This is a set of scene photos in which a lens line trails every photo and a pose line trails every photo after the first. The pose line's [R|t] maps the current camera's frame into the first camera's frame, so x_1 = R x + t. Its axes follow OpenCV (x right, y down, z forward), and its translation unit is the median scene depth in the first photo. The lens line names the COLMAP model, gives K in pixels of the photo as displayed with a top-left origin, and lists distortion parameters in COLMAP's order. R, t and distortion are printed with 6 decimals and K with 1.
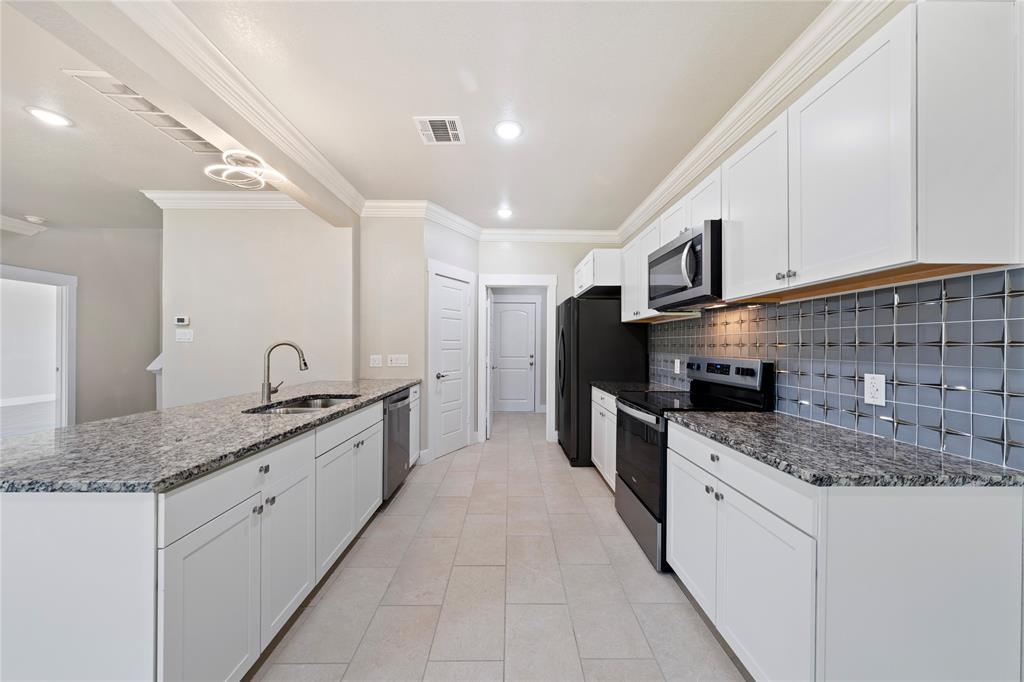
lens RADIAL K [[343.8, 0, 512.0], [0, 343.8, 341.0], [0, 0, 1]] dist [-0.000205, -0.000004]
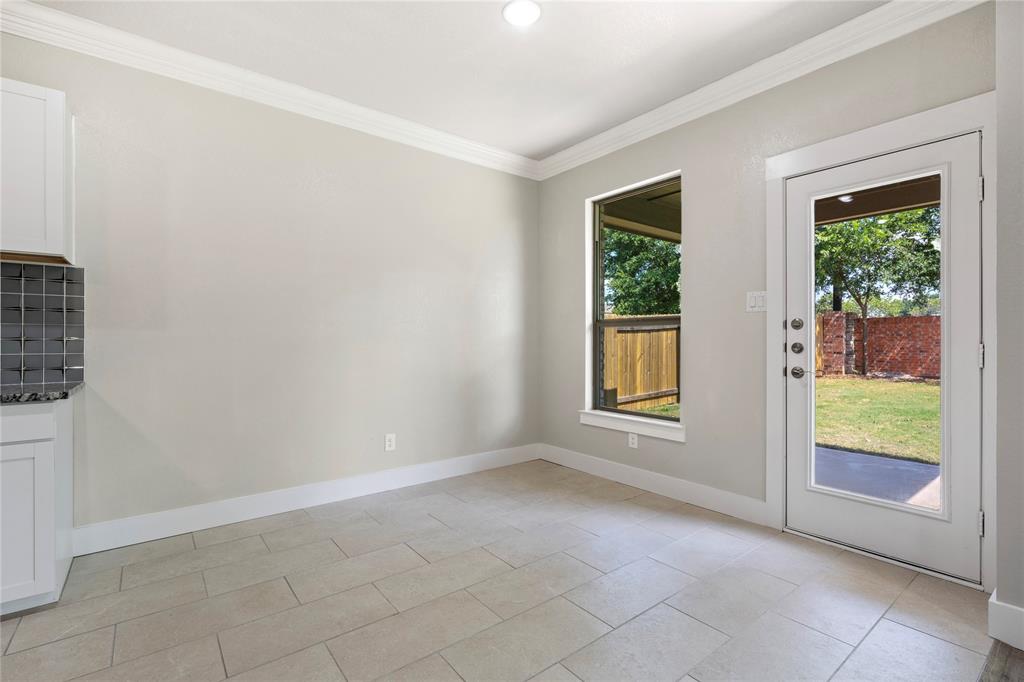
lens RADIAL K [[469.6, 0, 512.0], [0, 469.6, 341.0], [0, 0, 1]] dist [-0.000965, -0.000164]
pose [[-0.608529, -0.000610, 0.793532, -1.657103], [-0.005378, 0.999980, -0.003356, 0.148375], [-0.793514, -0.006310, -0.608520, 0.620568]]
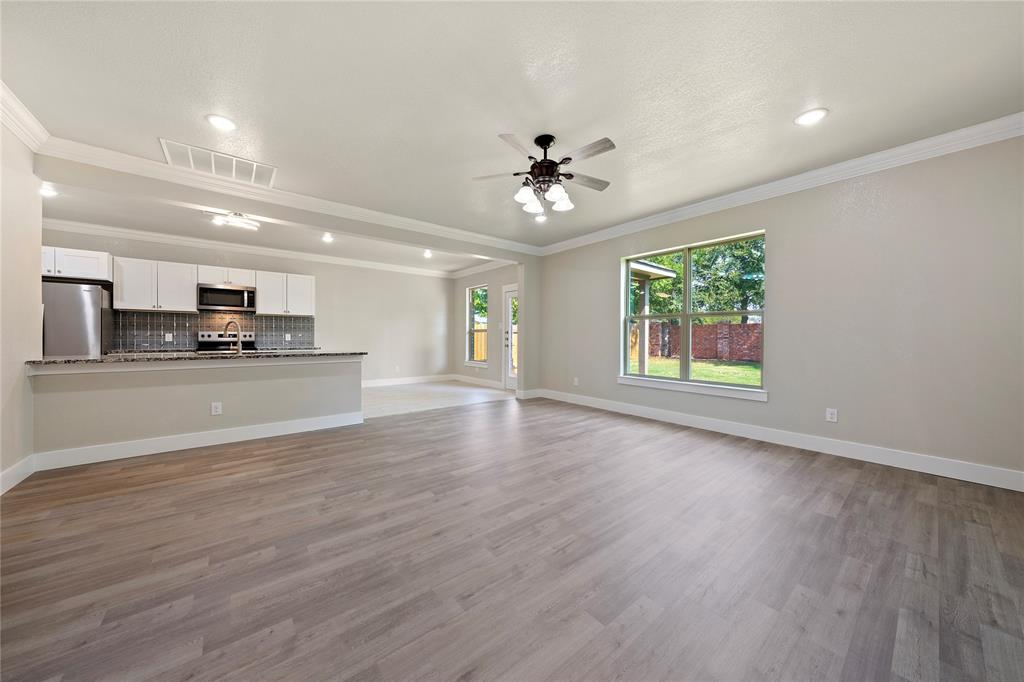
lens RADIAL K [[343.8, 0, 512.0], [0, 343.8, 341.0], [0, 0, 1]] dist [-0.000205, -0.000004]
pose [[-0.617407, -0.008398, 0.786599, -6.008084], [-0.007269, 0.999961, 0.004970, 0.174505], [-0.786610, -0.002649, -0.617444, 1.969211]]
